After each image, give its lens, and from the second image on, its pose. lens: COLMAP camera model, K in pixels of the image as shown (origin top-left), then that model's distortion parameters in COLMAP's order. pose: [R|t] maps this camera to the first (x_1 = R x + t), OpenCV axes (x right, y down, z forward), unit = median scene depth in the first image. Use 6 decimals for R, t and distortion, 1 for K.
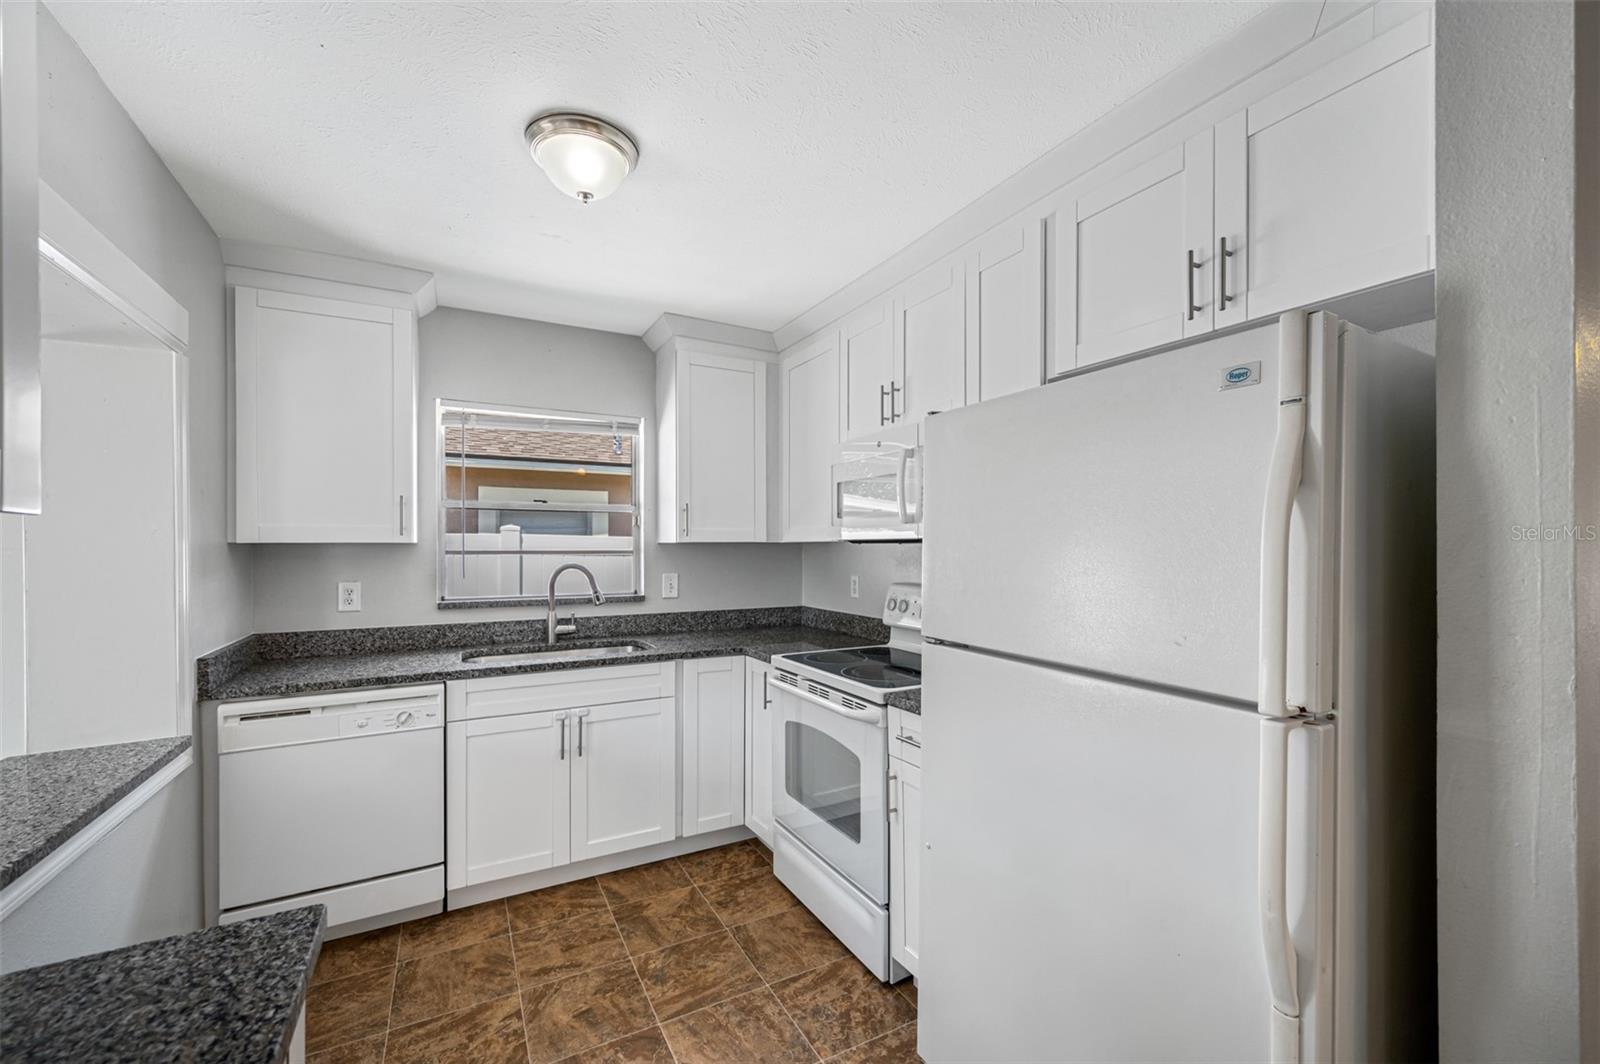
lens RADIAL K [[650.5, 0, 805.2], [0, 650.5, 546.2], [0, 0, 1]] dist [0.000838, 0.000367]
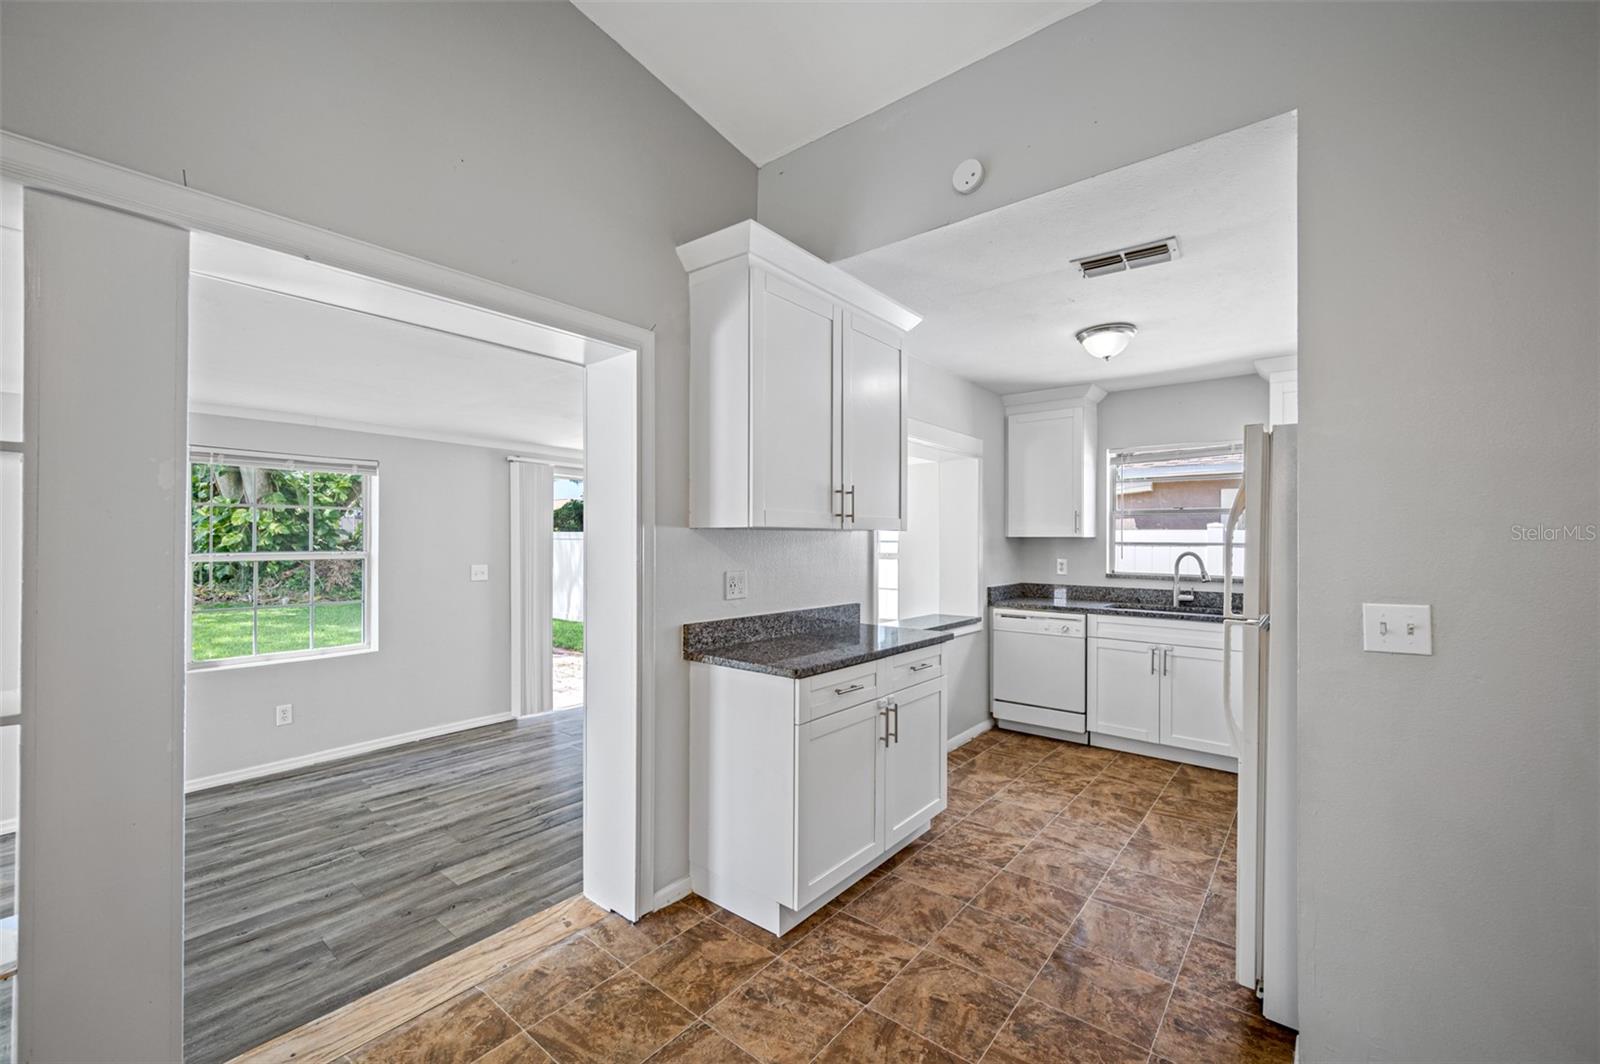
lens RADIAL K [[650.5, 0, 806.9], [0, 650.5, 538.9], [0, 0, 1]] dist [0.000838, 0.000367]
pose [[0.390970, 0.007508, -0.920373, 0.751650], [-0.008523, 0.999953, 0.004537, -0.001767], [0.920364, 0.006070, 0.391016, -0.394286]]
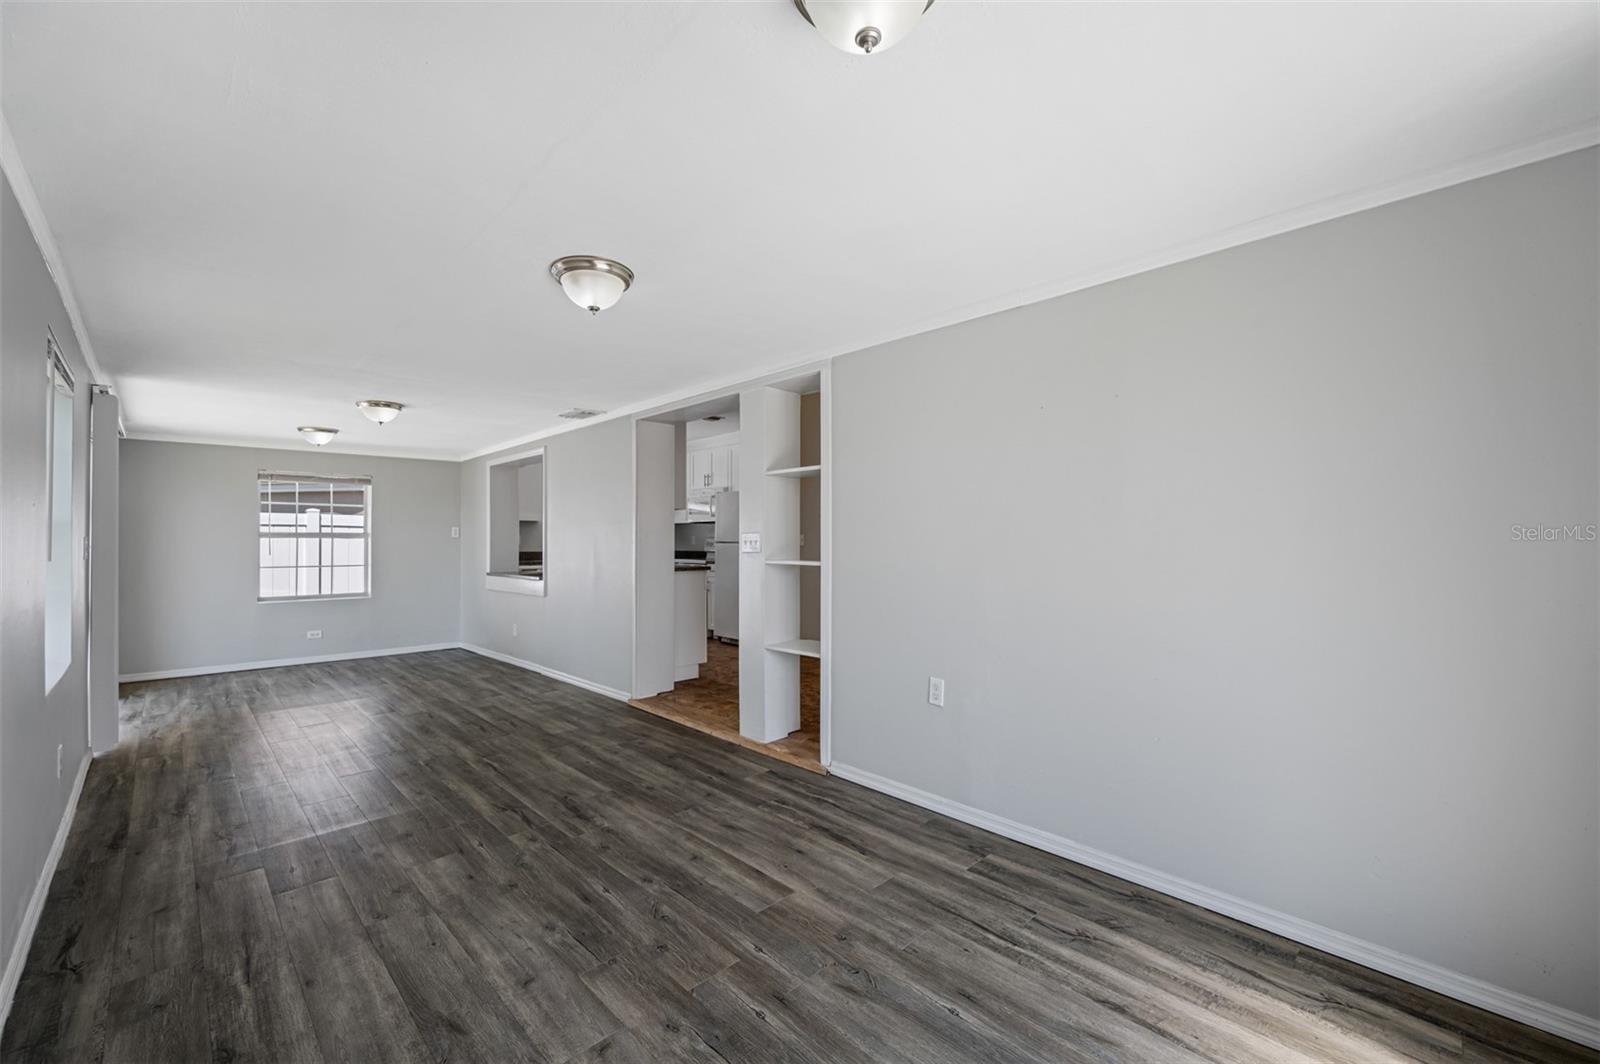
lens RADIAL K [[650.5, 0, 801.6], [0, 650.5, 533.4], [0, 0, 1]] dist [0.000838, 0.000367]
pose [[0.957955, 0.015030, 0.286524, -0.340101], [-0.013275, 0.999879, -0.008067, 0.071456], [-0.286611, 0.003924, 0.958039, -2.210448]]
